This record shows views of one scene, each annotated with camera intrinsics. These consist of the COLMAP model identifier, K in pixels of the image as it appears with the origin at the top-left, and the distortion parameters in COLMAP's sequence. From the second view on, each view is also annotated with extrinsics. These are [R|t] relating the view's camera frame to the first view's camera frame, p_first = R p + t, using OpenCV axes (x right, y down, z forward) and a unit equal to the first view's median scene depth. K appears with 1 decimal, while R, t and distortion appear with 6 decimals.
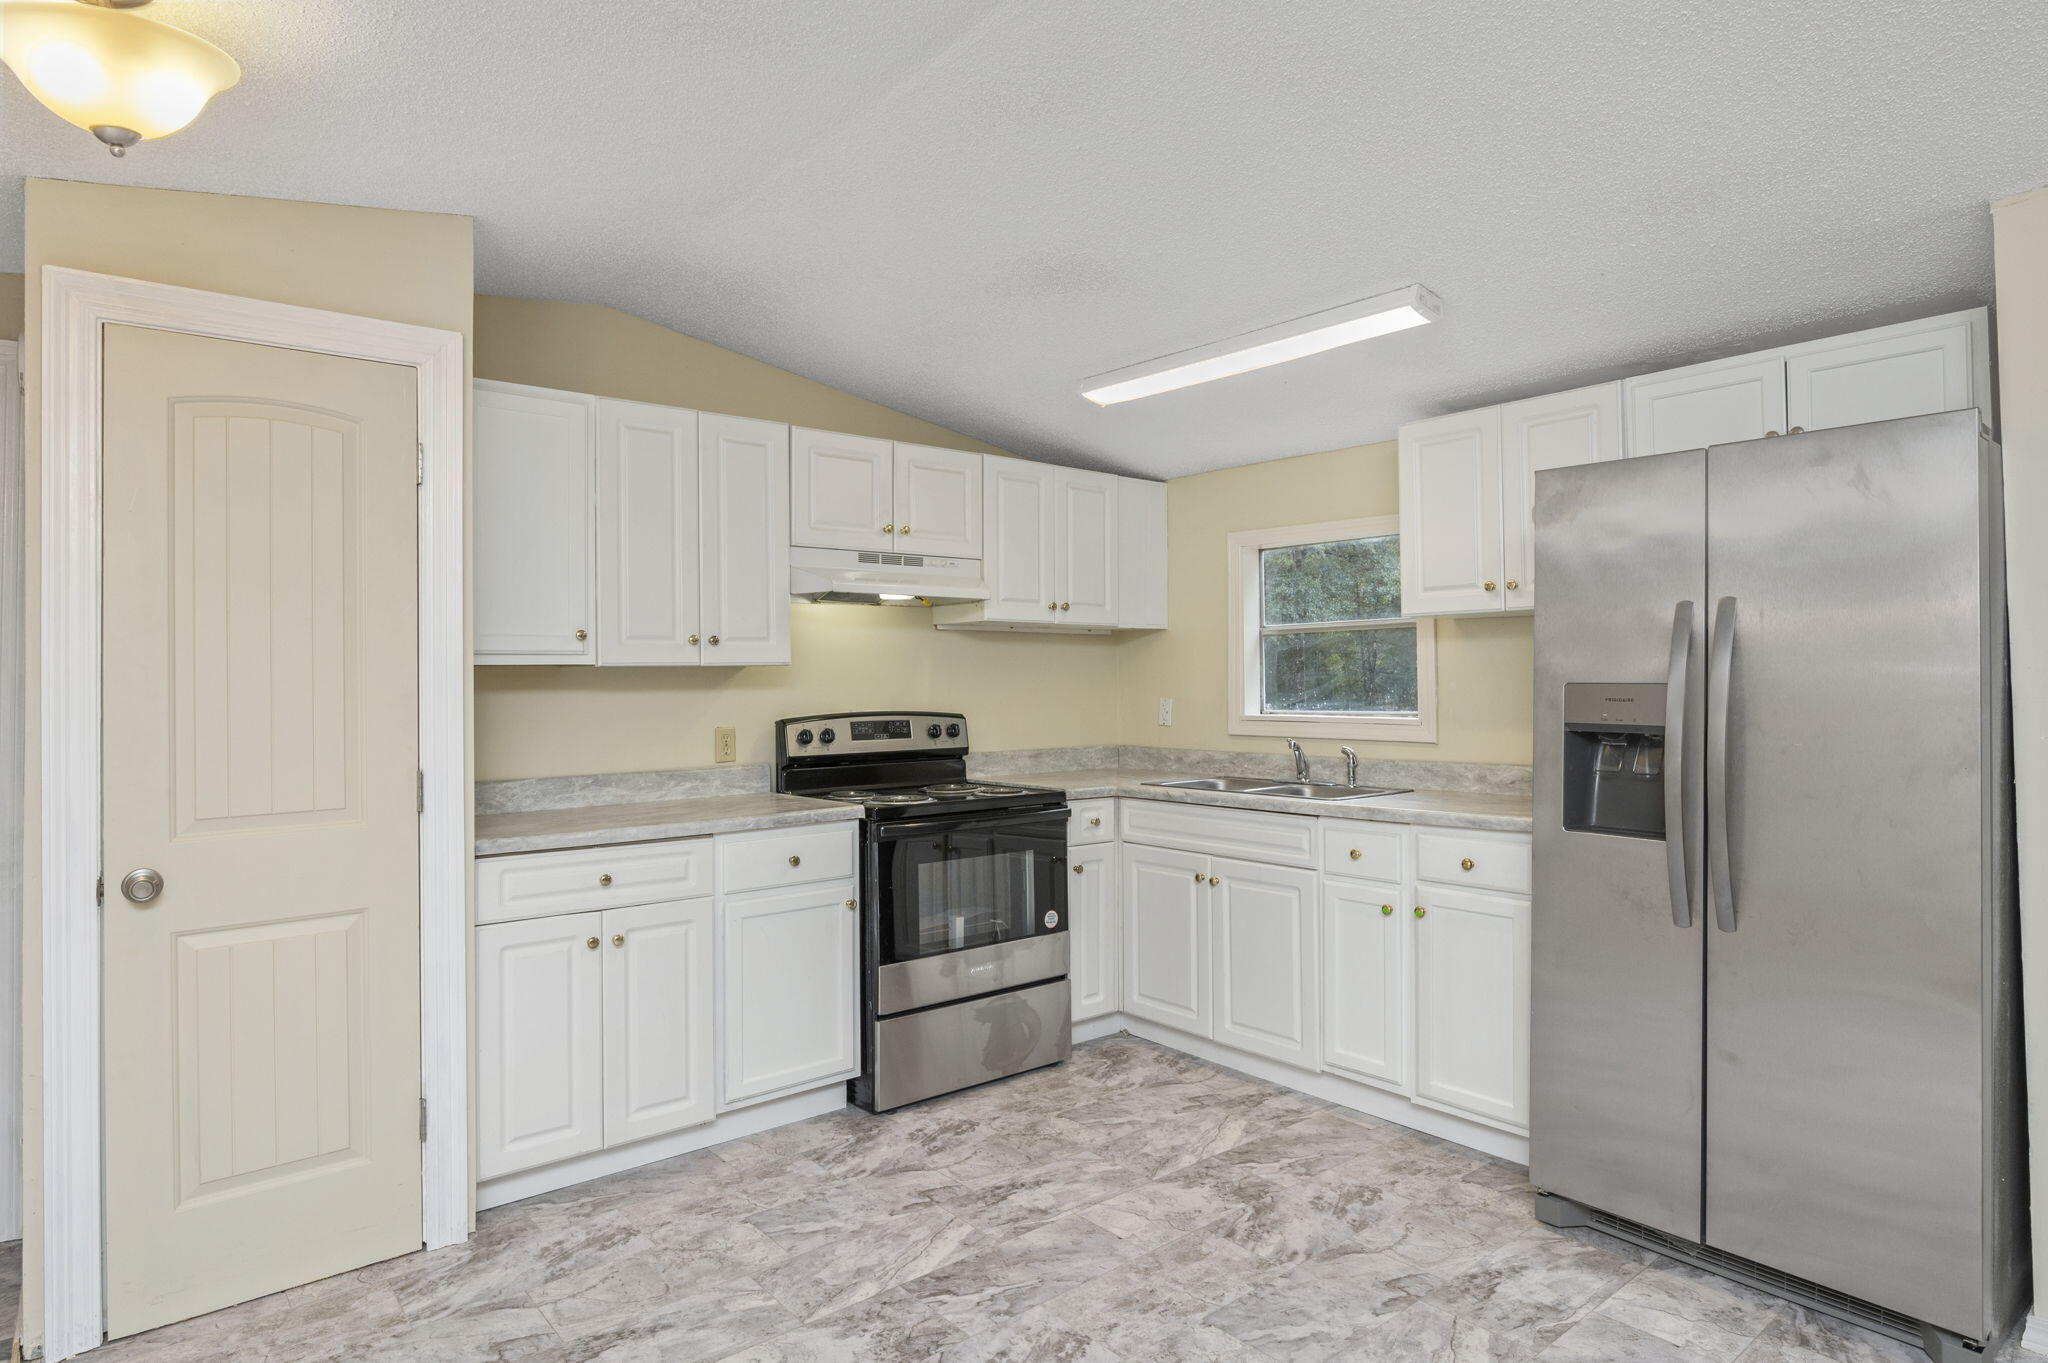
lens RADIAL K [[1153.4, 0, 1022.3], [0, 1153.4, 668.6], [0, 0, 1]] dist [-0.000965, 0.000133]
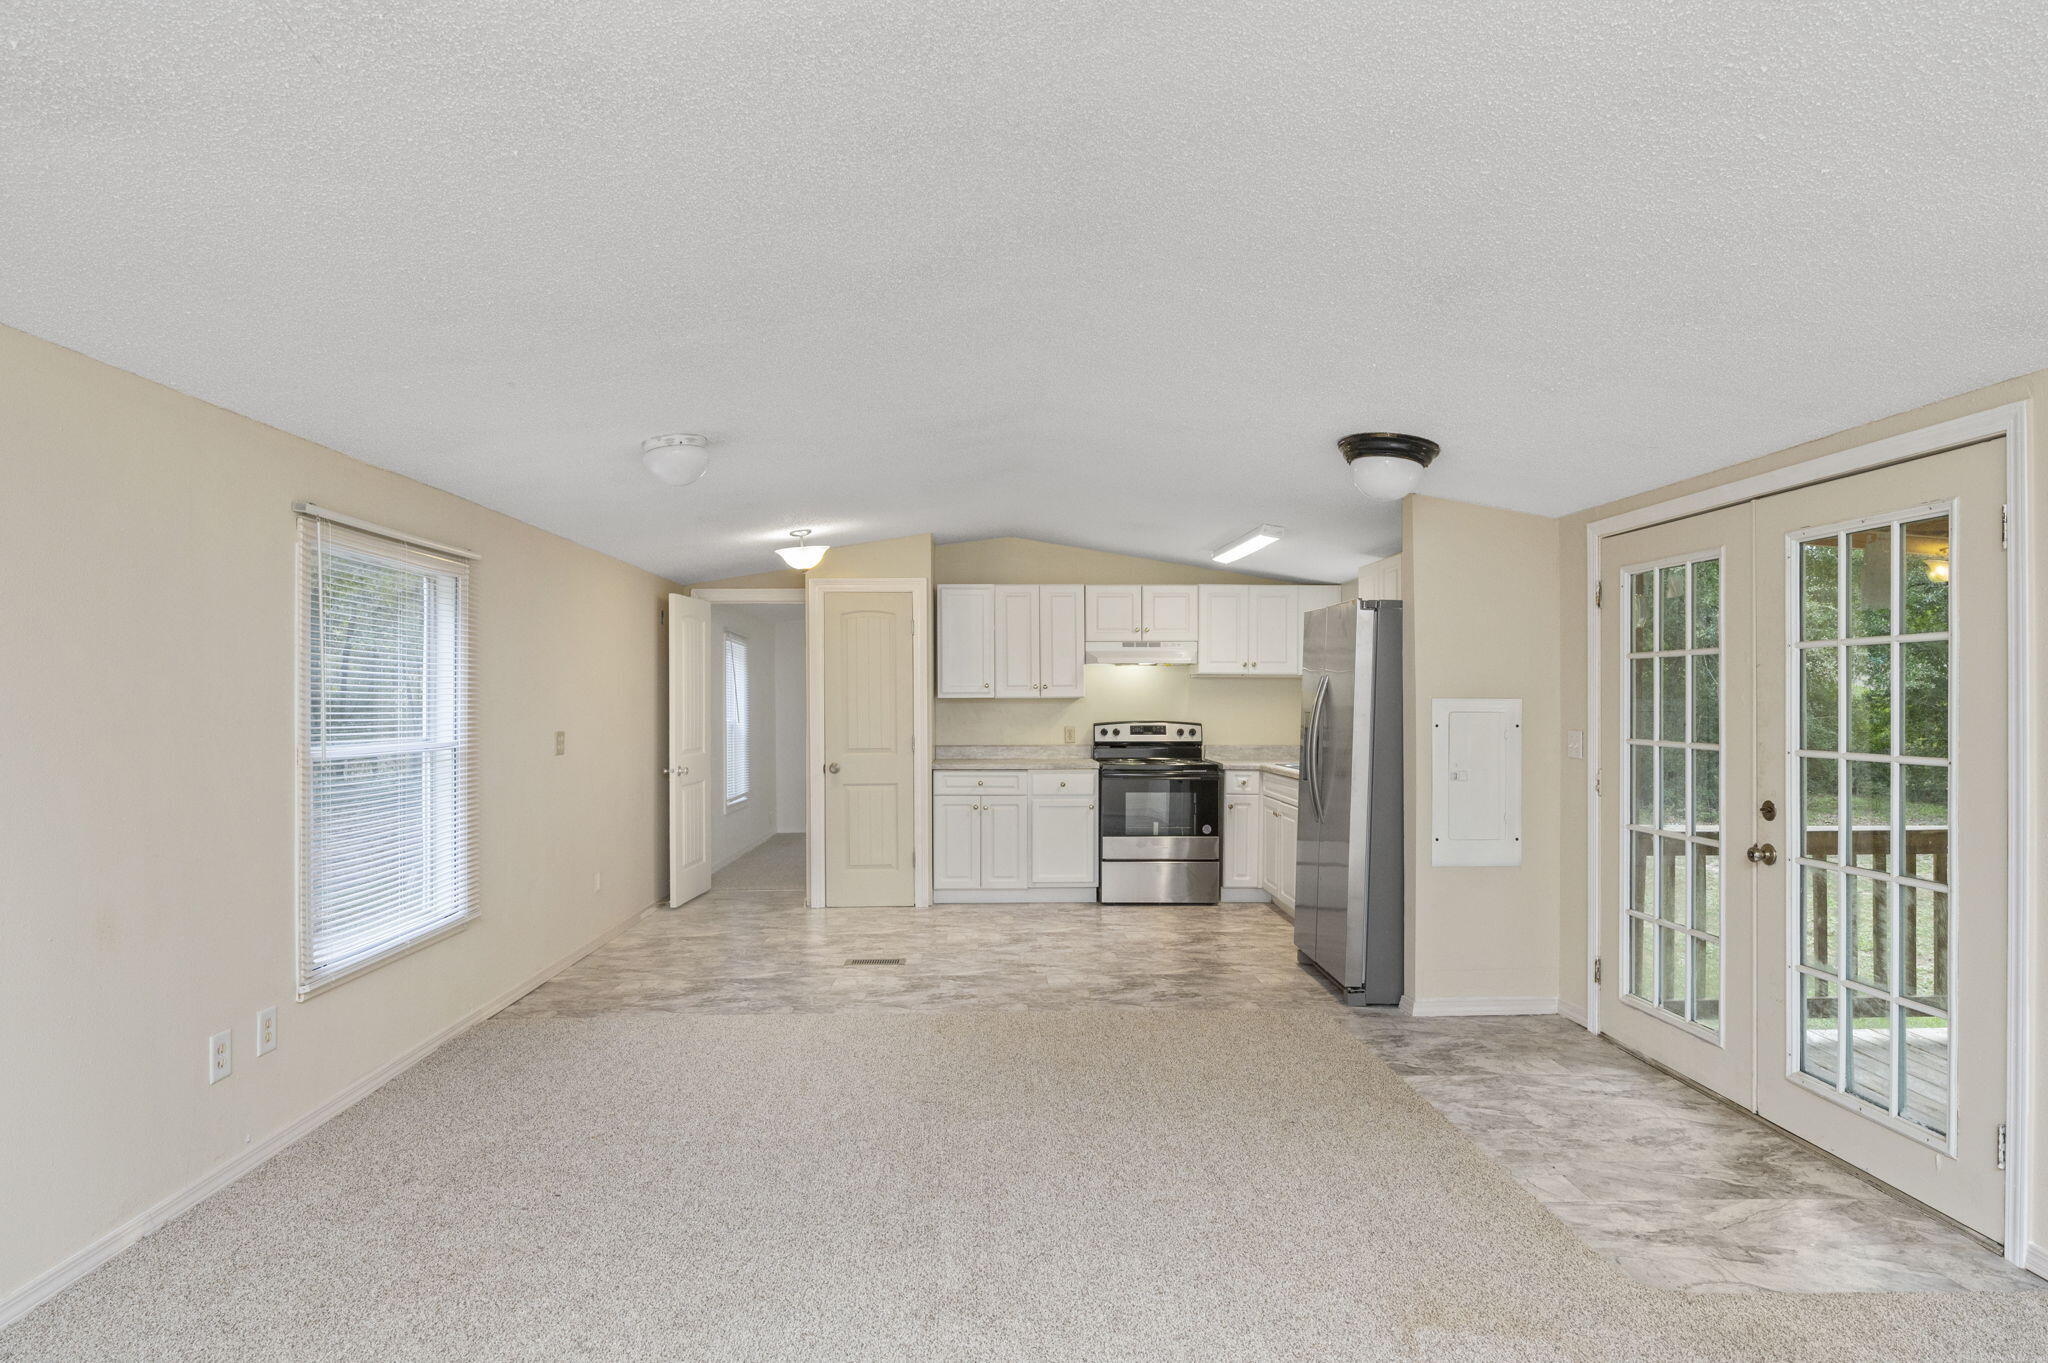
lens RADIAL K [[1186.6, 0, 983.1], [0, 1186.6, 700.7], [0, 0, 1]] dist [-0.000480, -0.000032]
pose [[0.767921, 0.011135, -0.640448, 1.023961], [-0.000192, 0.999853, 0.017153, -0.033542], [0.640544, -0.013050, 0.767810, -0.778330]]
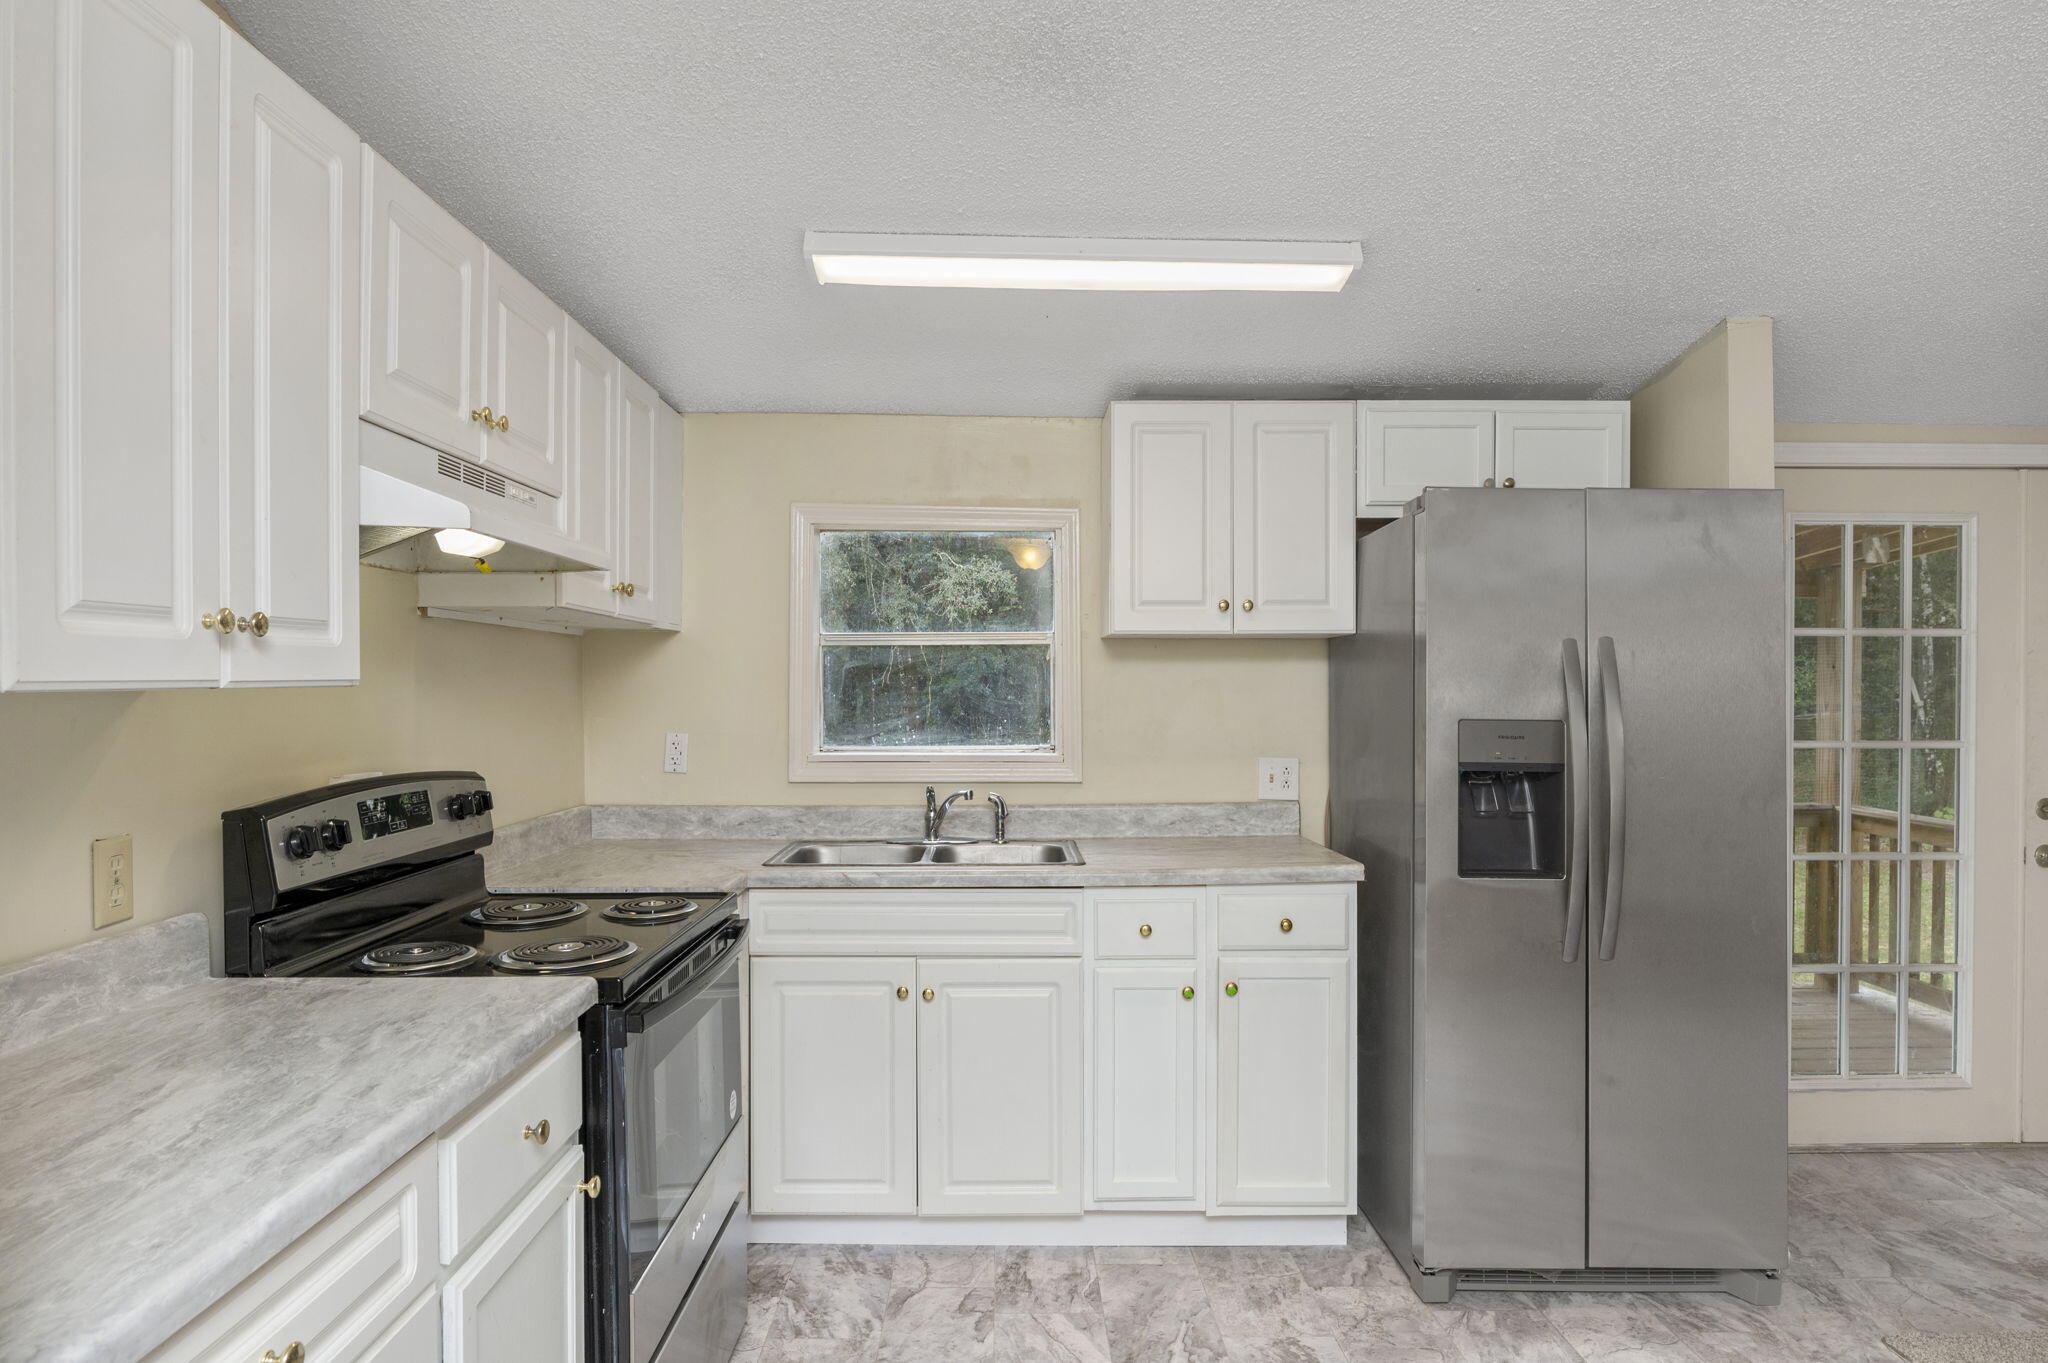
lens RADIAL K [[1224.7, 0, 979.5], [0, 1224.7, 696.4], [0, 0, 1]] dist [-0.002514, -0.000517]
pose [[0.630000, 0.001269, 0.776594, -0.402068], [-0.016616, 0.999792, 0.011845, -0.008693], [-0.776417, -0.020366, 0.629890, 0.502494]]
